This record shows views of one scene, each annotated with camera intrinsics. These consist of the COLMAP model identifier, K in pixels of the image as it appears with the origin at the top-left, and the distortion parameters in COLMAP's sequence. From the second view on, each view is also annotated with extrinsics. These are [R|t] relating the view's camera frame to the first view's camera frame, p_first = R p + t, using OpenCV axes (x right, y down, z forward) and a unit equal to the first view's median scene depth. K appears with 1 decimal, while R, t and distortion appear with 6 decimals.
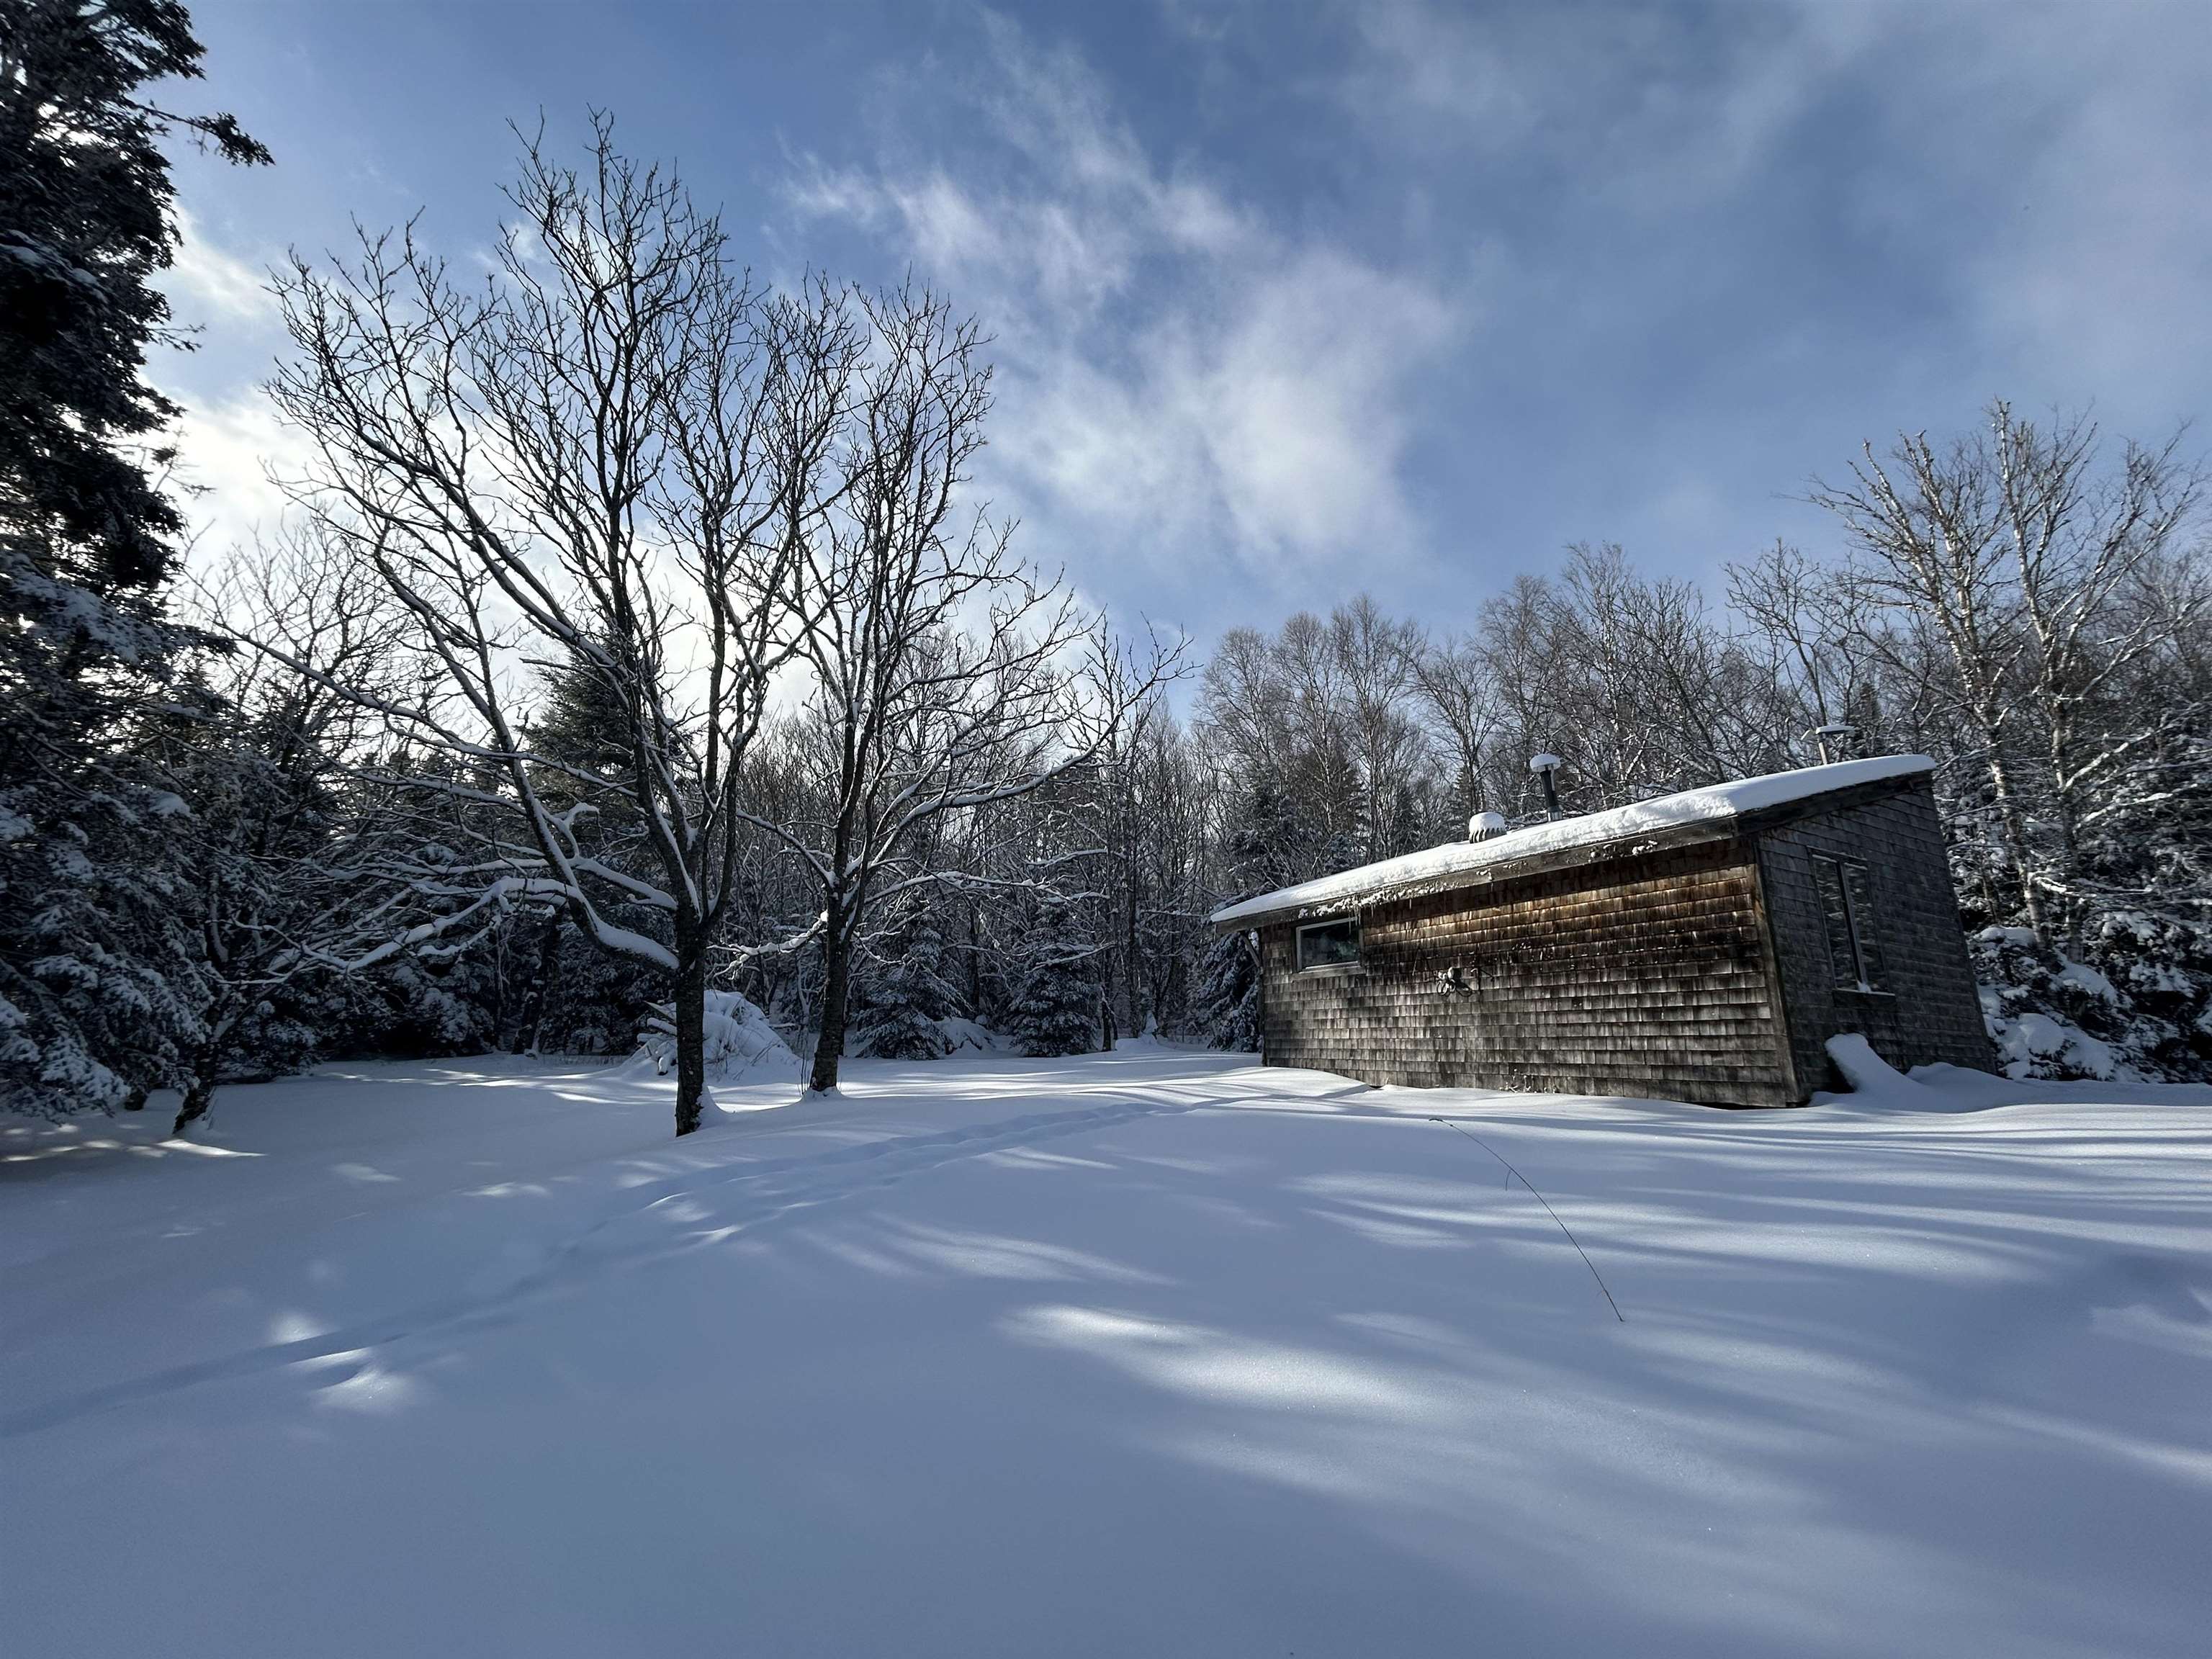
lens RADIAL K [[880.9, 0, 1102.3], [0, 880.9, 836.4], [0, 0, 1]] dist [-0.003155, -0.000562]
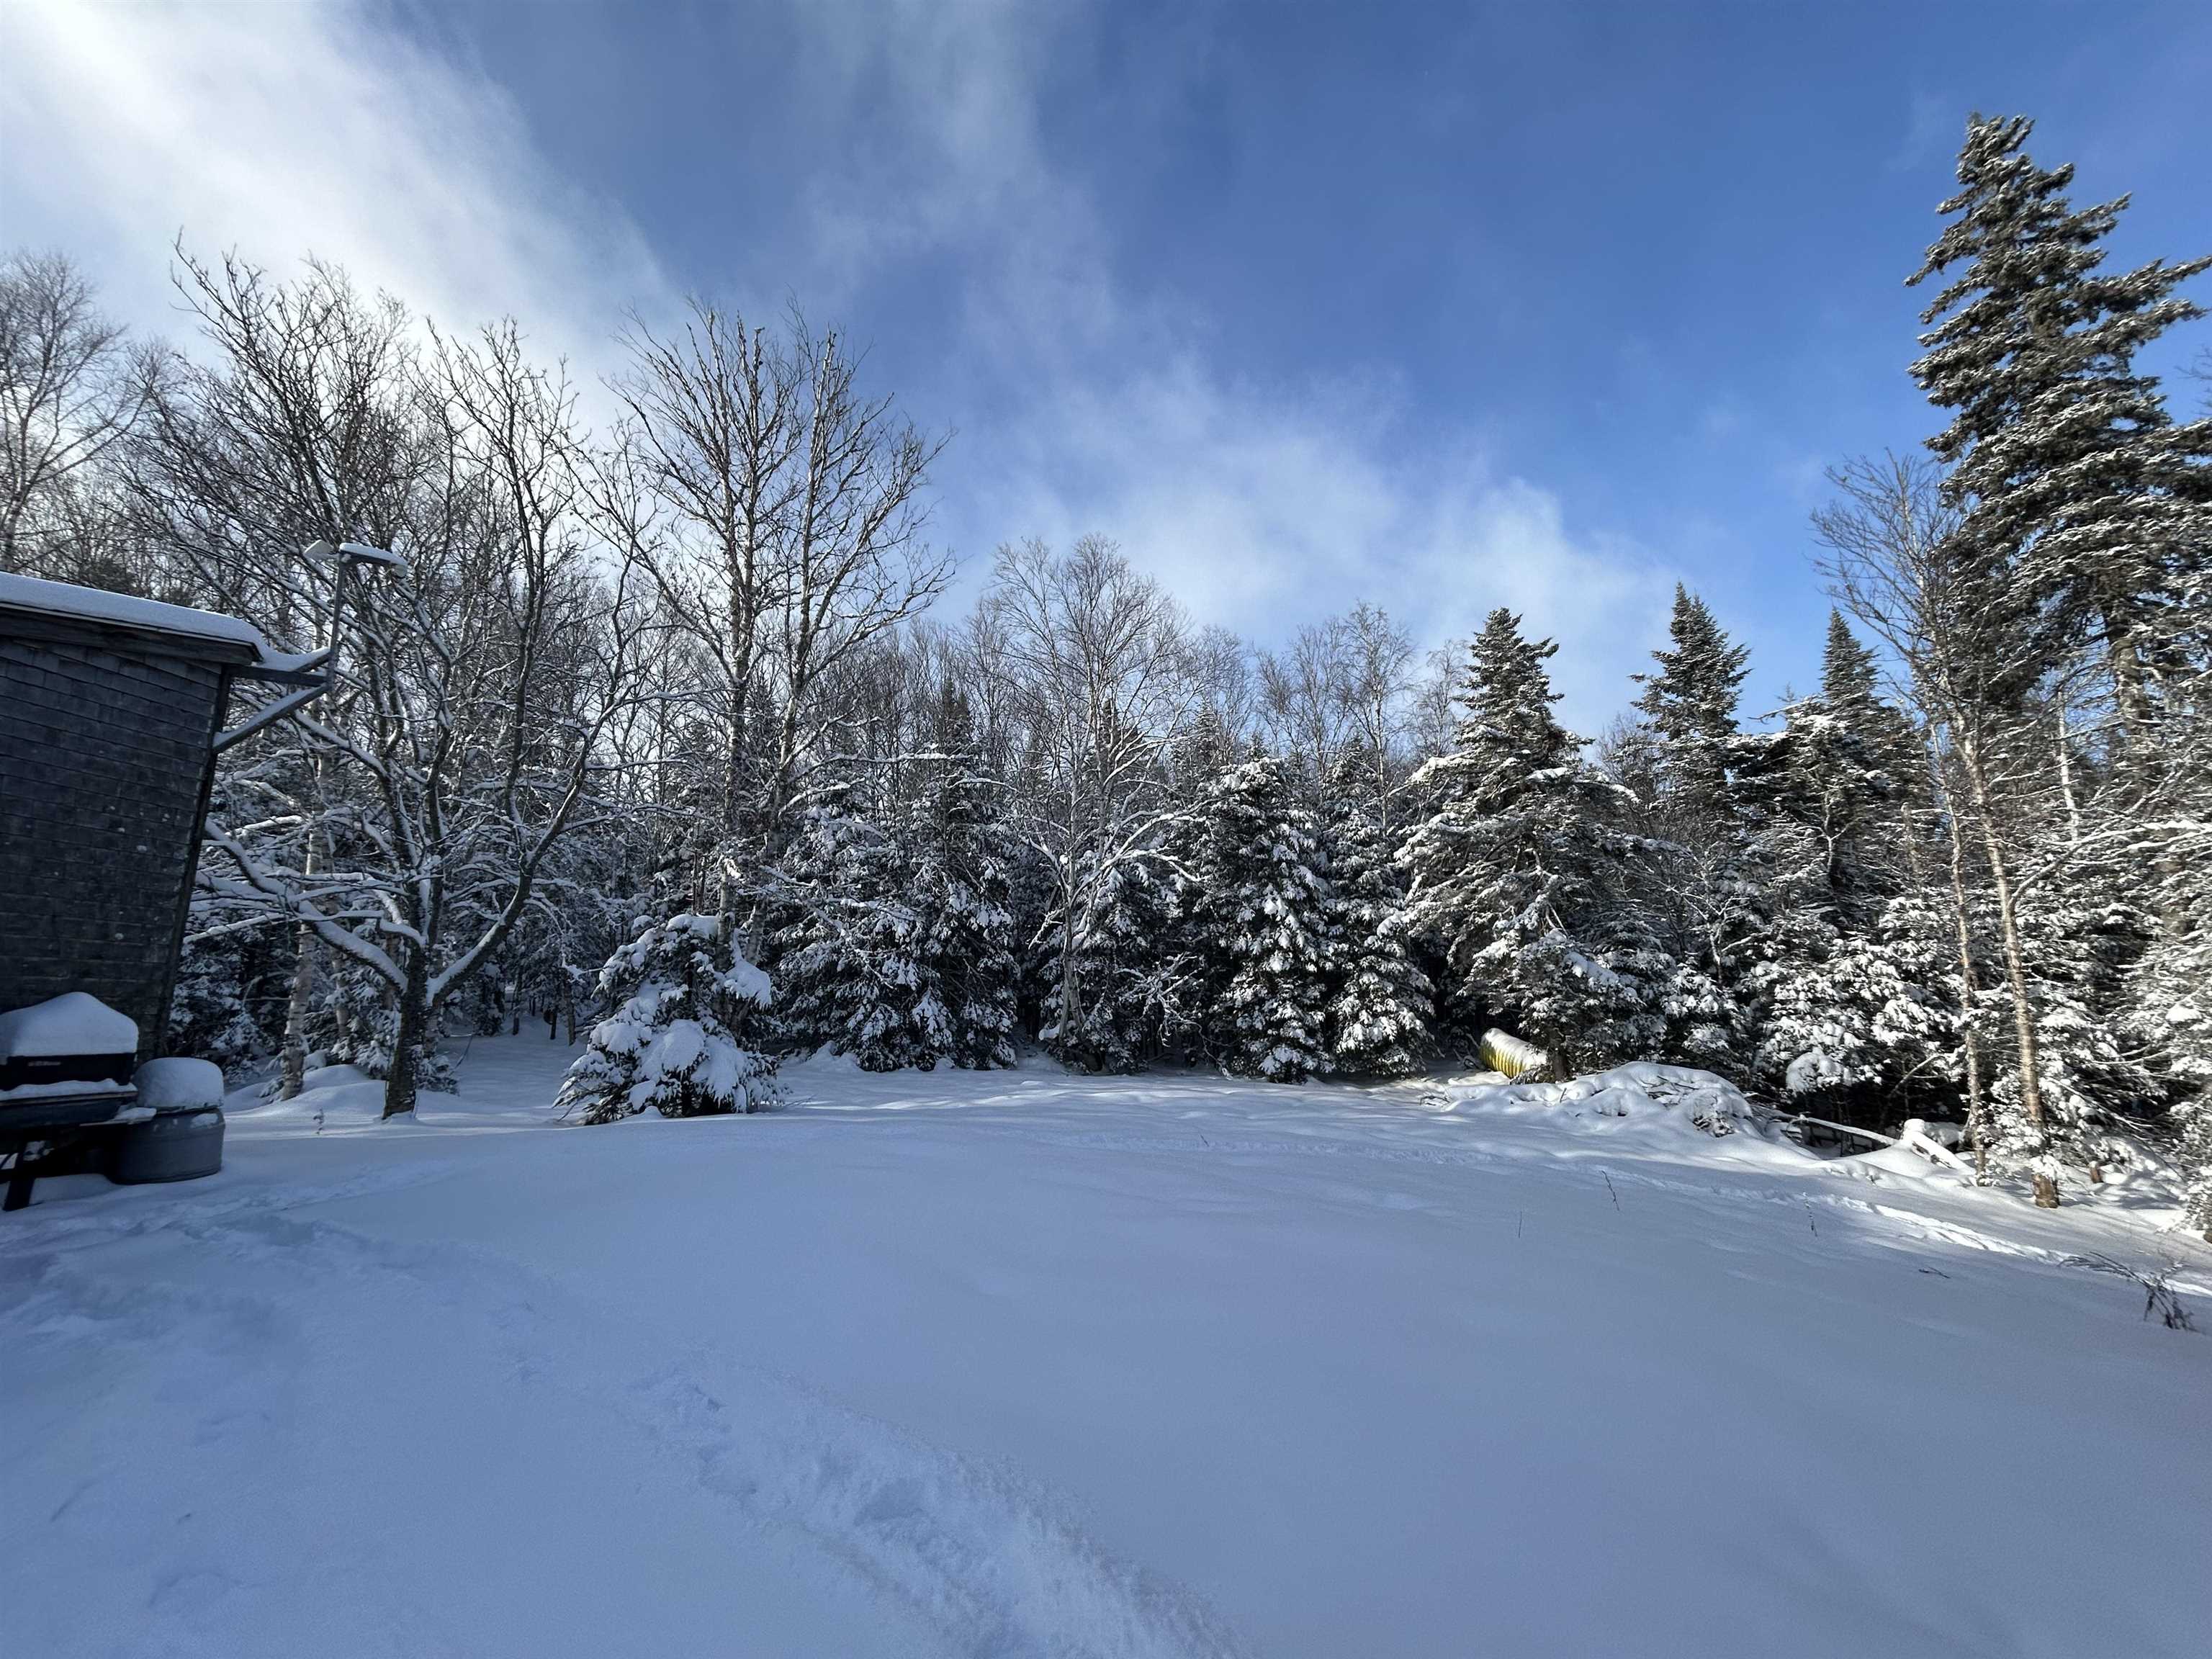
lens RADIAL K [[889.4, 0, 1100.9], [0, 889.4, 828.6], [0, 0, 1]] dist [0.001048, 0.000731]
pose [[0.574625, 0.148121, 0.804901, 0.575033], [-0.174949, 0.982984, -0.055996, 0.002959], [-0.799499, -0.108640, 0.590761, 0.207091]]
